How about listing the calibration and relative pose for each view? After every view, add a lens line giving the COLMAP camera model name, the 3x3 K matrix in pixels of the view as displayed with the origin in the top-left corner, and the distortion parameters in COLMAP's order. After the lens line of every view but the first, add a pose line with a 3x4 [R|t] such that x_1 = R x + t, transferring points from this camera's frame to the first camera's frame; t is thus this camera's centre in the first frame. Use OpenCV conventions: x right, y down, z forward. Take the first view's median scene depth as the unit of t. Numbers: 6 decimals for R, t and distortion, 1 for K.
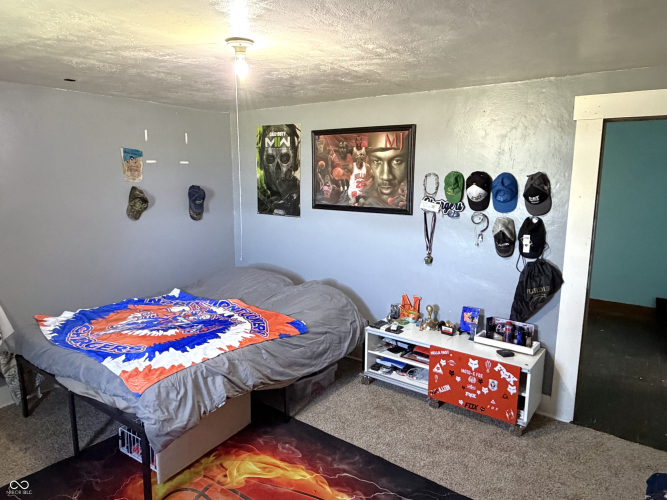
lens RADIAL K [[441.6, 0, 334.5], [0, 441.6, 249.5], [0, 0, 1]] dist [-0.000571, 0.000061]
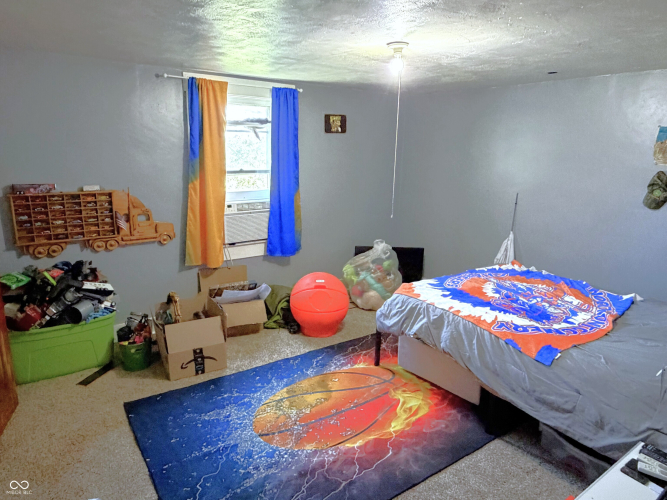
lens RADIAL K [[441.6, 0, 334.5], [0, 441.6, 250.2], [0, 0, 1]] dist [-0.000571, 0.000061]
pose [[-0.290564, 0.211126, -0.933273, 0.771477], [-0.187848, 0.943788, 0.271989, -0.149684], [0.938235, 0.254343, -0.234571, 0.852621]]
